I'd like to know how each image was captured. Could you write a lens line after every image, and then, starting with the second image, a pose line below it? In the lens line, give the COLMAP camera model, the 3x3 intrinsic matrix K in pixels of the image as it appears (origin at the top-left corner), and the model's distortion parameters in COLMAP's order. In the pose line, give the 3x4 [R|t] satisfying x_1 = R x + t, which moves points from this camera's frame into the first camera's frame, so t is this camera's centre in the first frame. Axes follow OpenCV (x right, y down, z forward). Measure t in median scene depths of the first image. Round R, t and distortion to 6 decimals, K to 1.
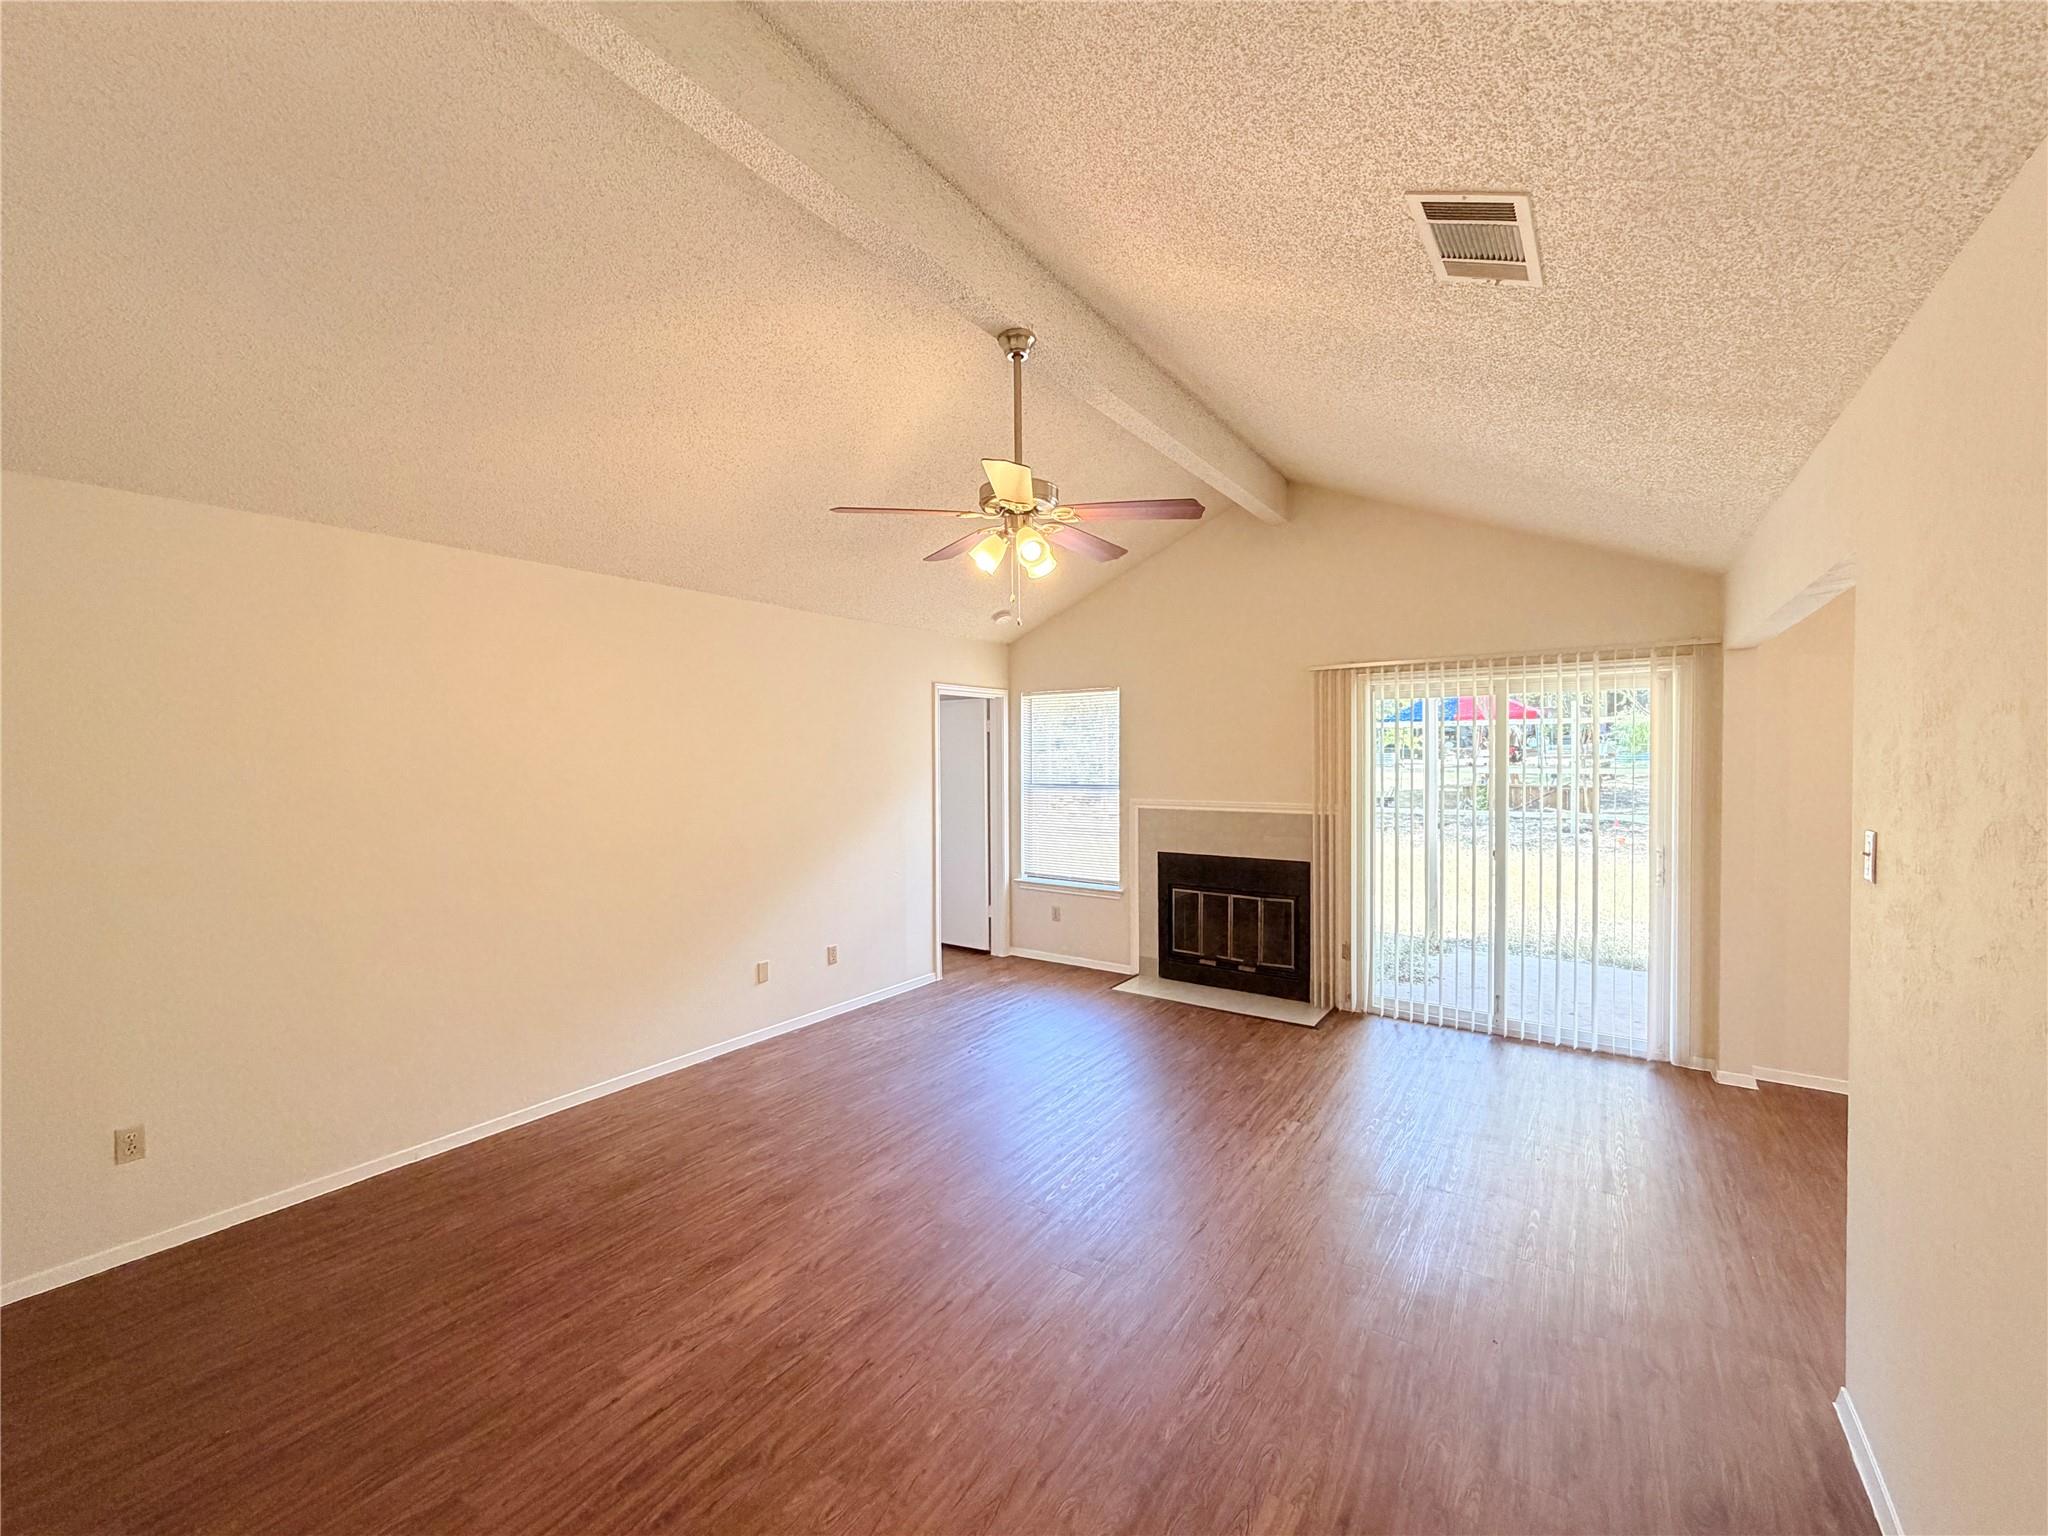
lens RADIAL K [[819.3, 0, 1025.1], [0, 819.3, 763.0], [0, 0, 1]] dist [-0.000666, 0.000270]
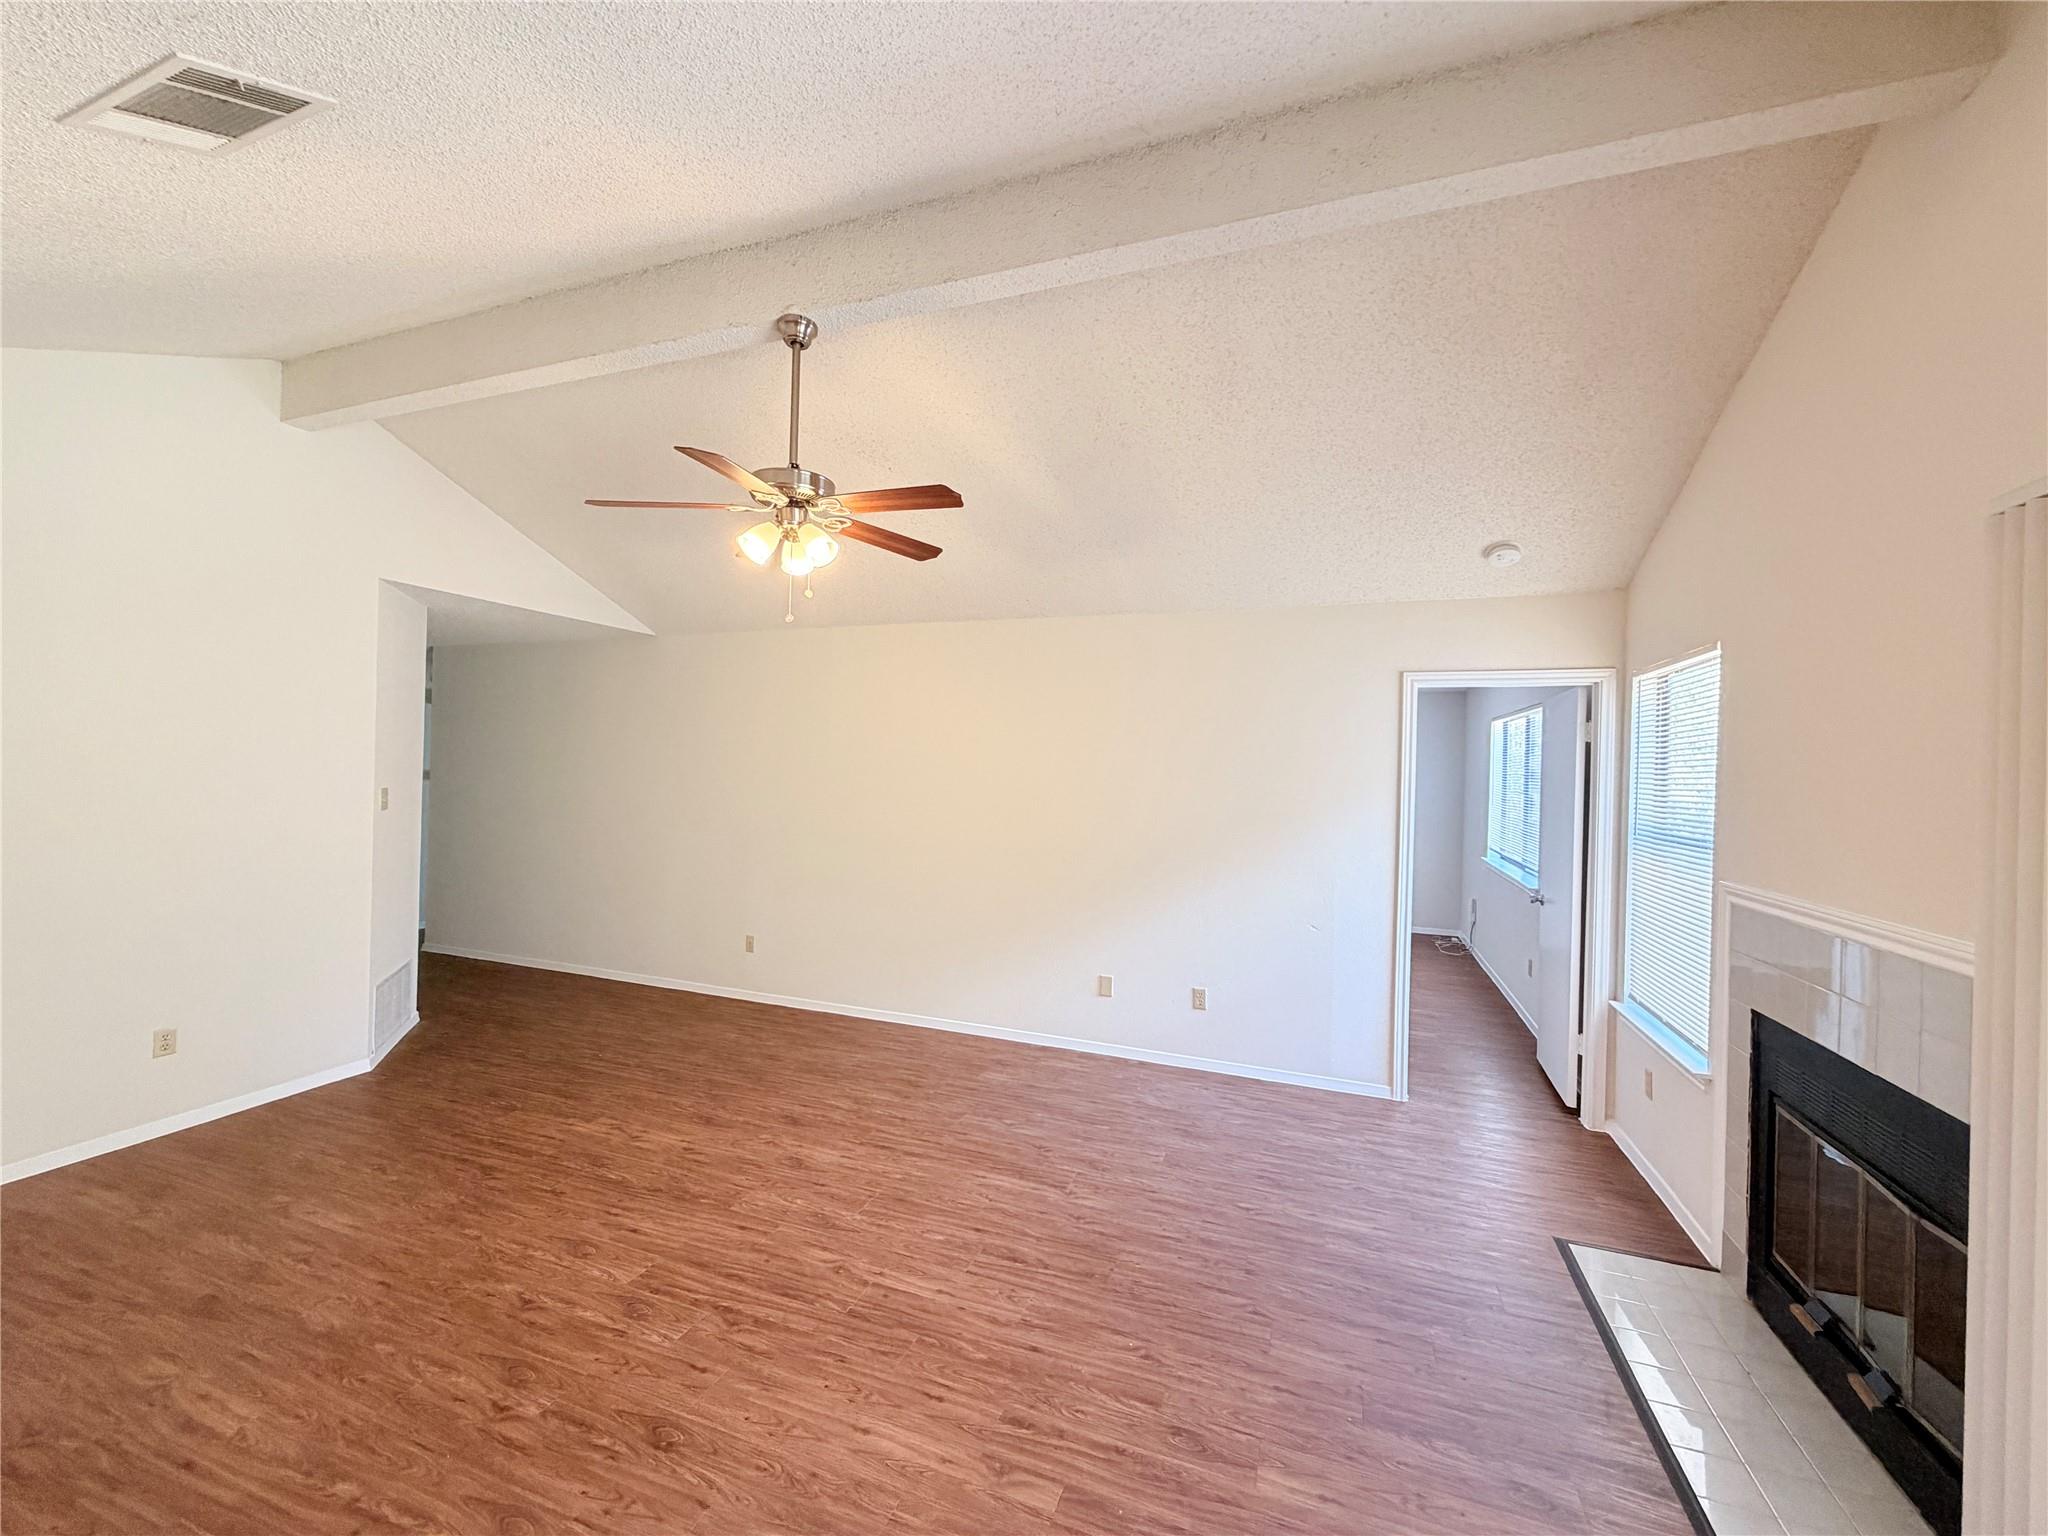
lens RADIAL K [[819.3, 0, 1026.7], [0, 819.3, 767.3], [0, 0, 1]] dist [-0.000666, 0.000270]
pose [[0.239840, 0.008353, -0.970776, 0.556822], [-0.036252, 0.999343, -0.000358, -0.006421], [0.970135, 0.035279, 0.239986, 0.587168]]
